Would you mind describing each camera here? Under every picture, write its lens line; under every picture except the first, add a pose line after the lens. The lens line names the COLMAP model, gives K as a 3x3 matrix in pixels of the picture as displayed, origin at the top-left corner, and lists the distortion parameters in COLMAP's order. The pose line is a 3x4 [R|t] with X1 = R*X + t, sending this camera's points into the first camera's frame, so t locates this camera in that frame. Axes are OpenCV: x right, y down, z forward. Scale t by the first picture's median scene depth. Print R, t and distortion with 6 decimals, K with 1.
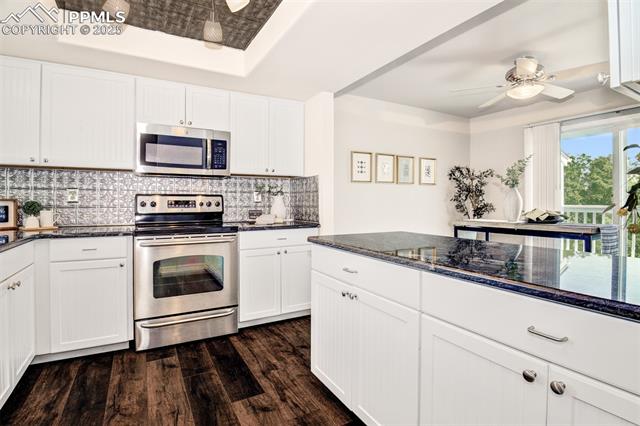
lens RADIAL K [[325.7, 0, 316.8], [0, 325.7, 193.2], [0, 0, 1]] dist [-0.027958, -0.001154]
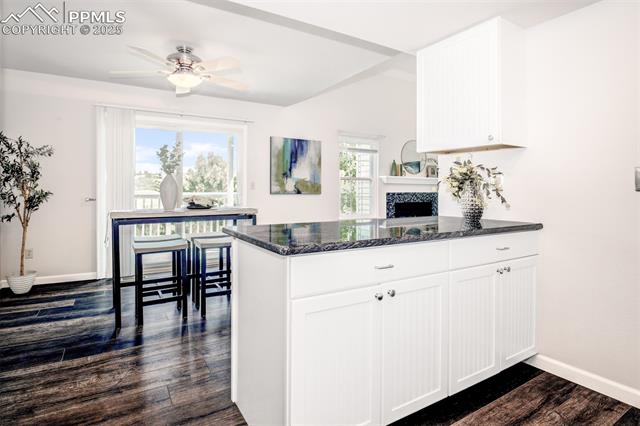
lens RADIAL K [[325.7, 0, 301.9], [0, 325.7, 187.8], [0, 0, 1]] dist [-0.027958, -0.001154]
pose [[0.000521, 0.000333, 1.000000, -0.346085], [-0.024283, 0.999705, -0.000321, 0.013197], [-0.999705, -0.024283, 0.000529, 0.573102]]
